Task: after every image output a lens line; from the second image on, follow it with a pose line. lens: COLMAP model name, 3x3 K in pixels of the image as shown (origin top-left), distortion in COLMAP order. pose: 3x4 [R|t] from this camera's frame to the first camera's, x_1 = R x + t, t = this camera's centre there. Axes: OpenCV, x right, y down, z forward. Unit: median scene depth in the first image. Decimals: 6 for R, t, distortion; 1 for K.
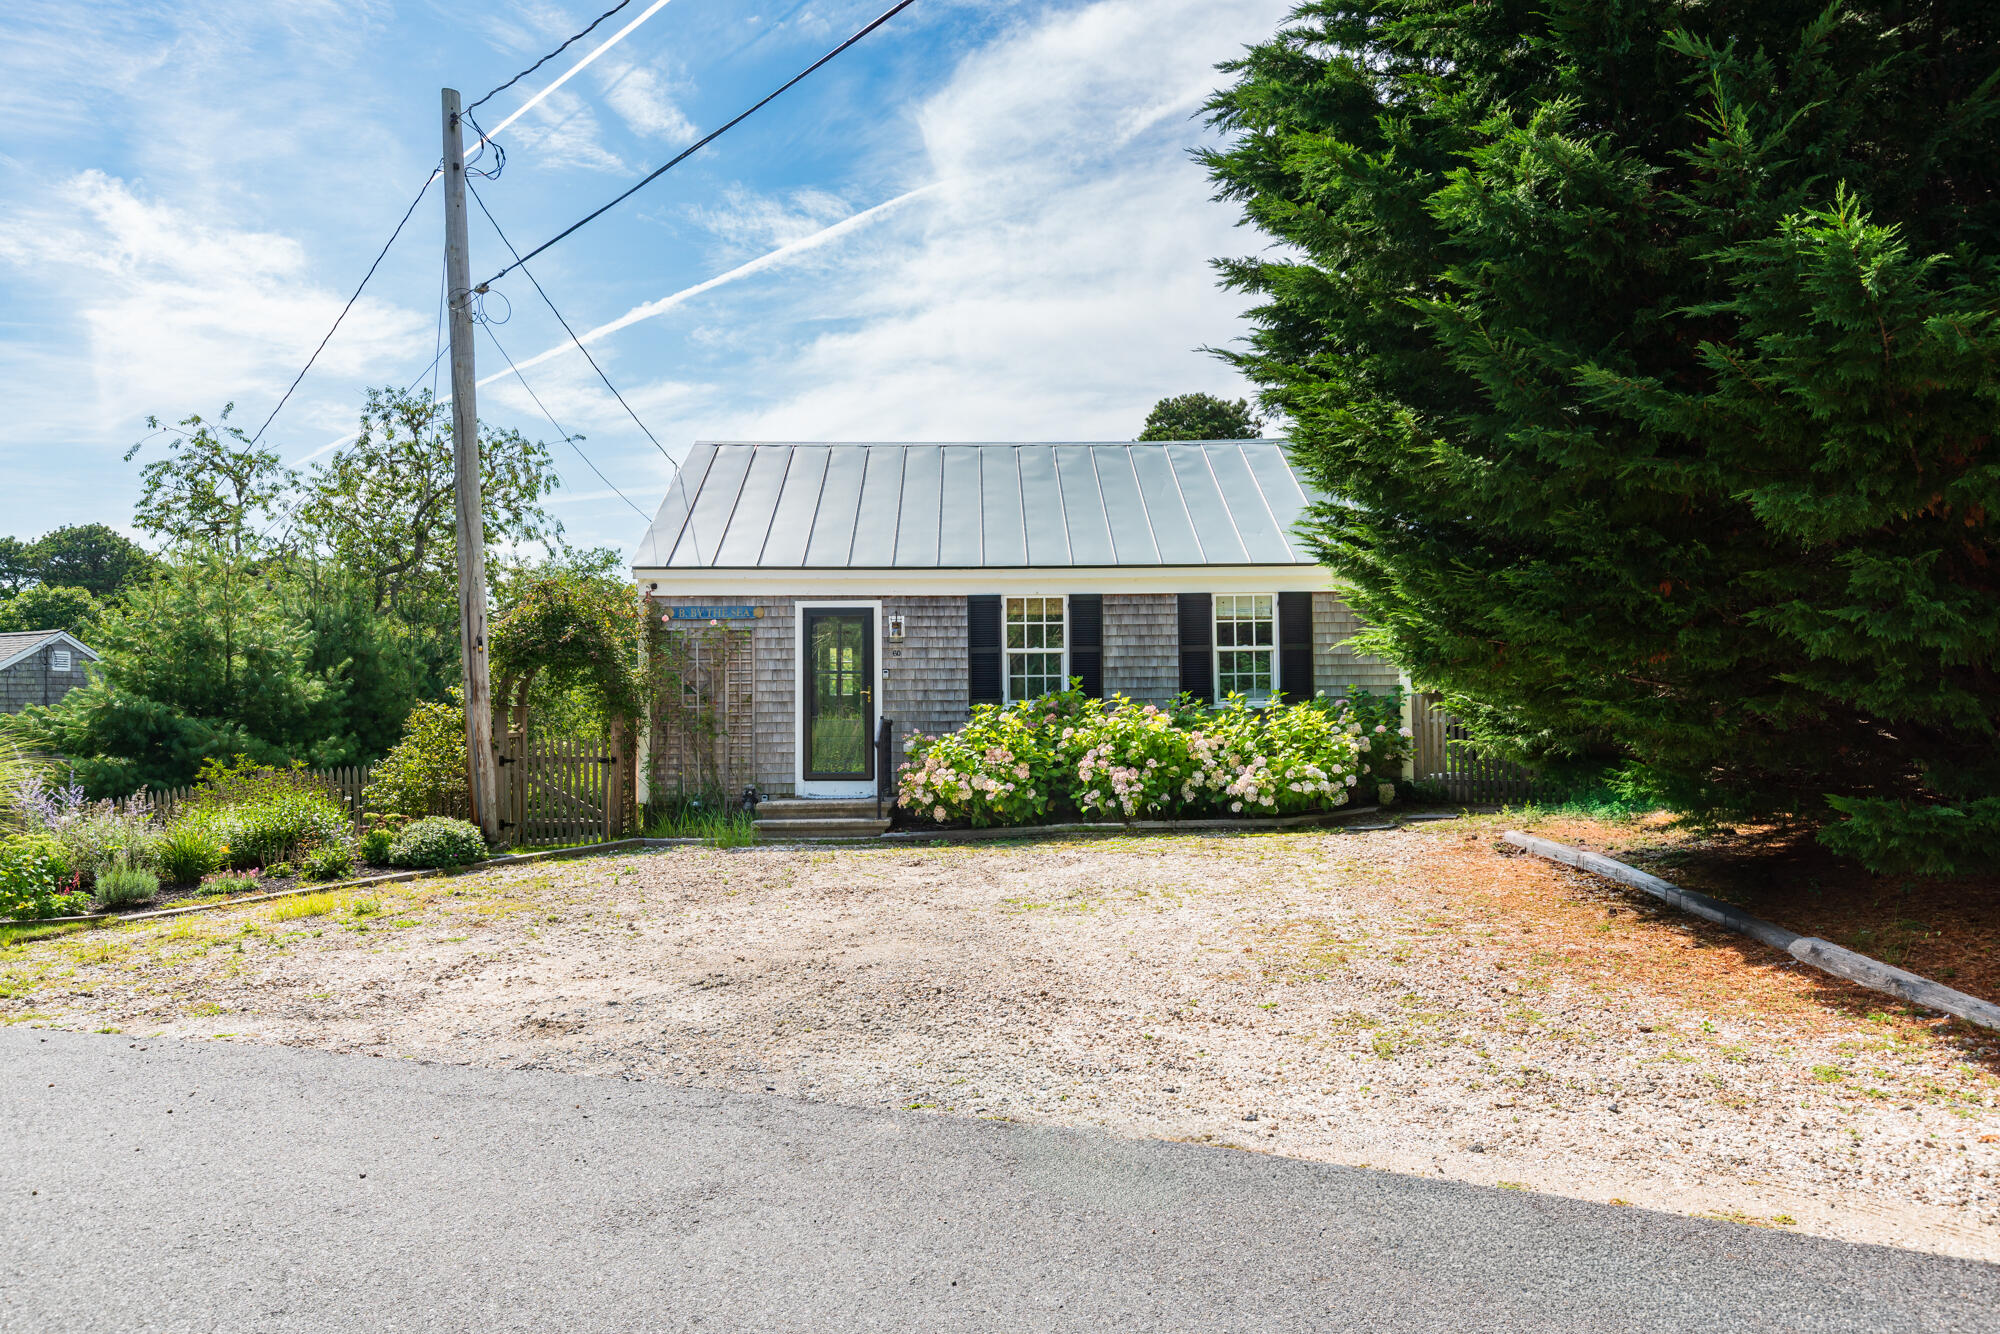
lens RADIAL K [[1200.0, 0, 1000.0], [0, 1200.0, 667.0], [0, 0, 1]] dist [0.001138, -0.000106]
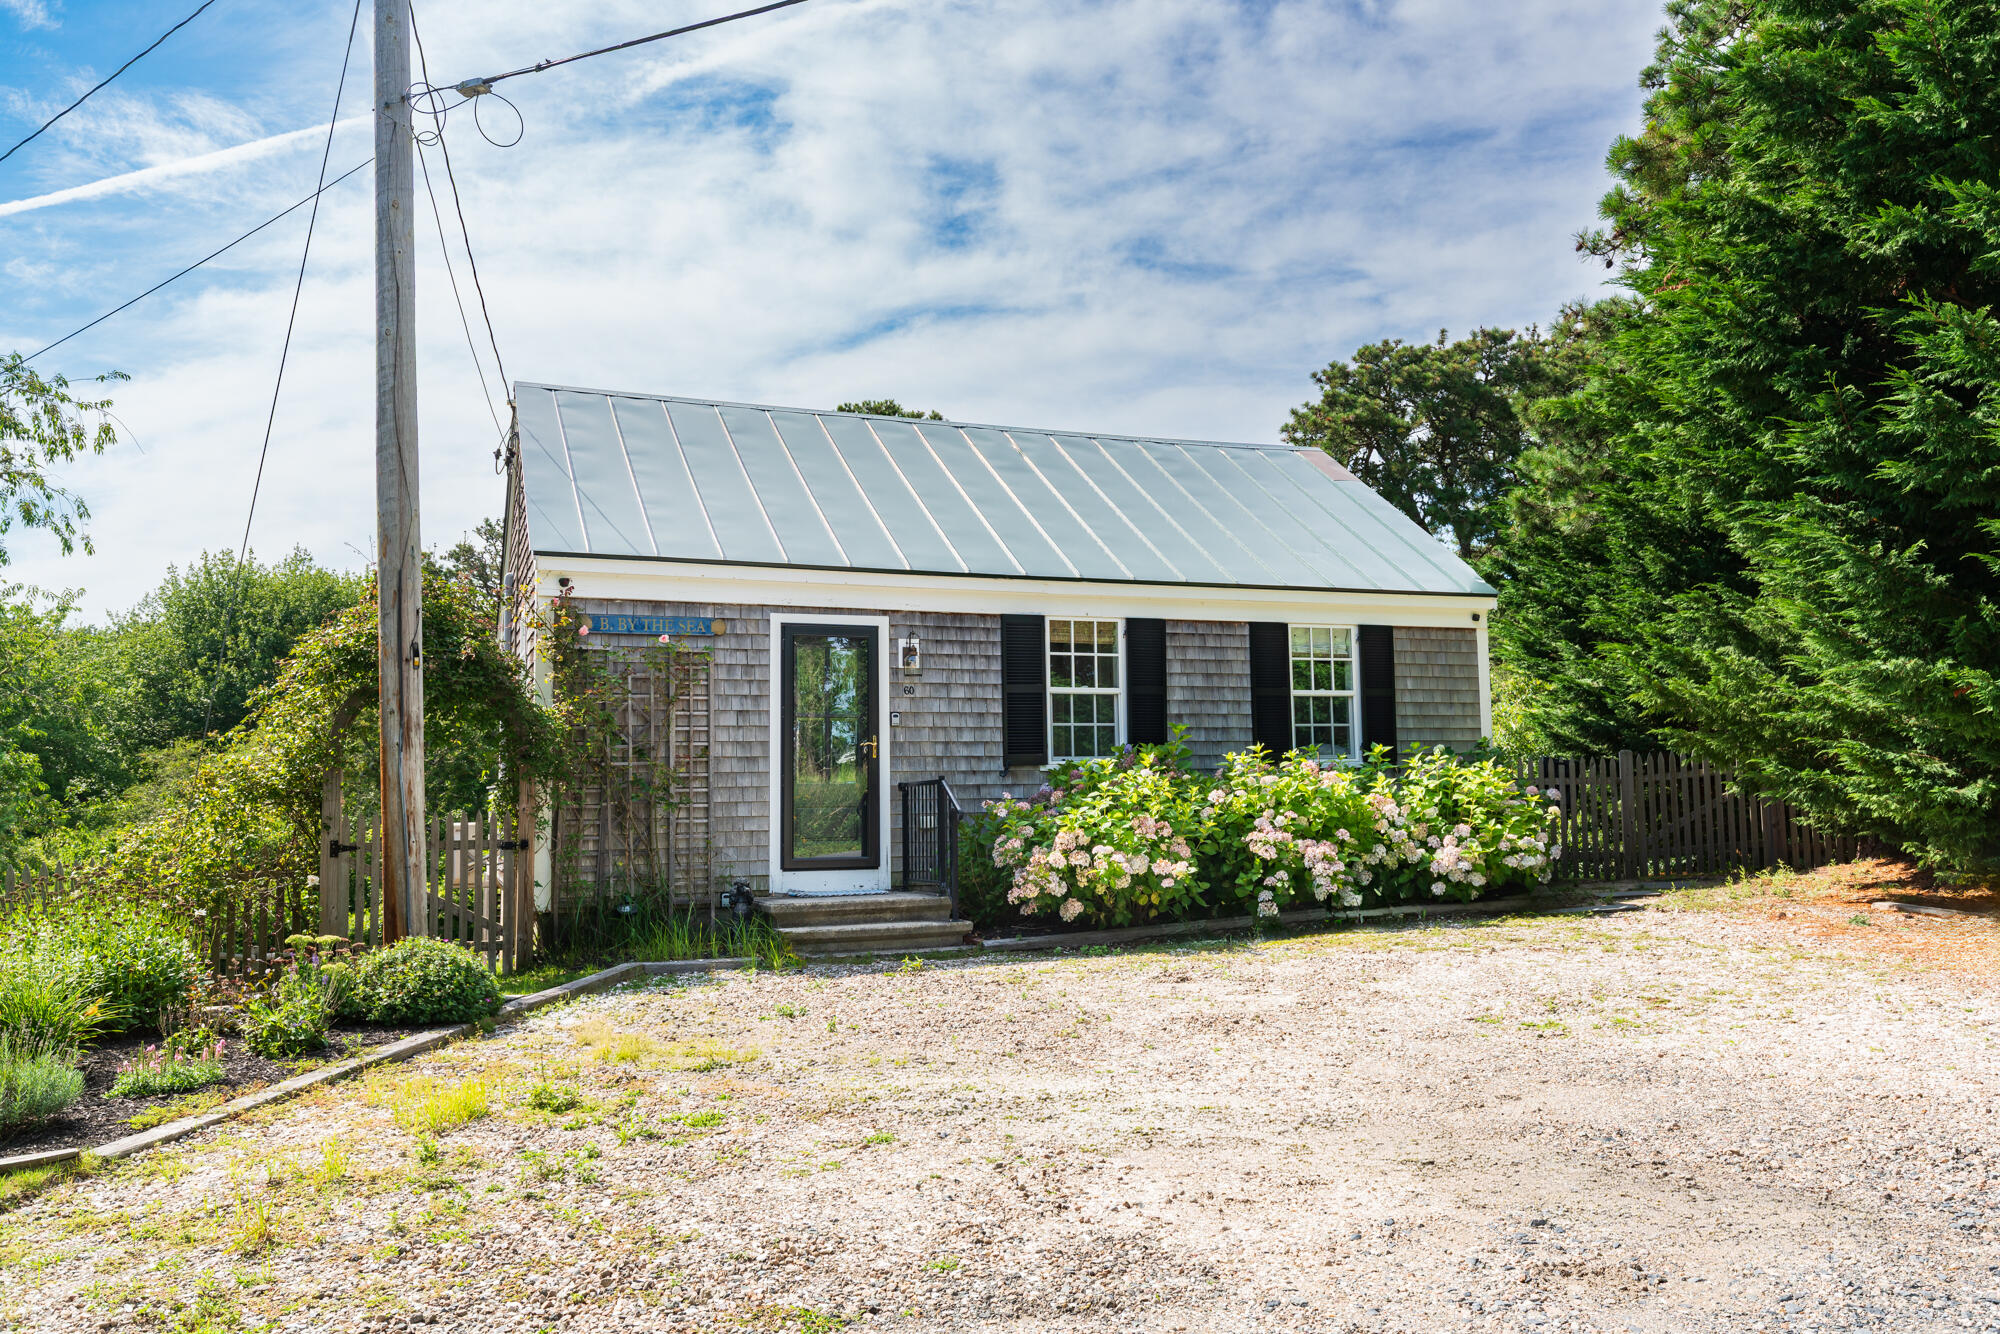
lens RADIAL K [[1452.2, 0, 1000.0], [0, 1452.2, 667.0], [0, 0, 1]] dist [0.002685, 0.000867]
pose [[0.941100, 0.025219, 0.337187, -0.329122], [-0.008584, 0.998675, -0.050736, 0.018303], [-0.338020, 0.044854, 0.940070, 0.161284]]
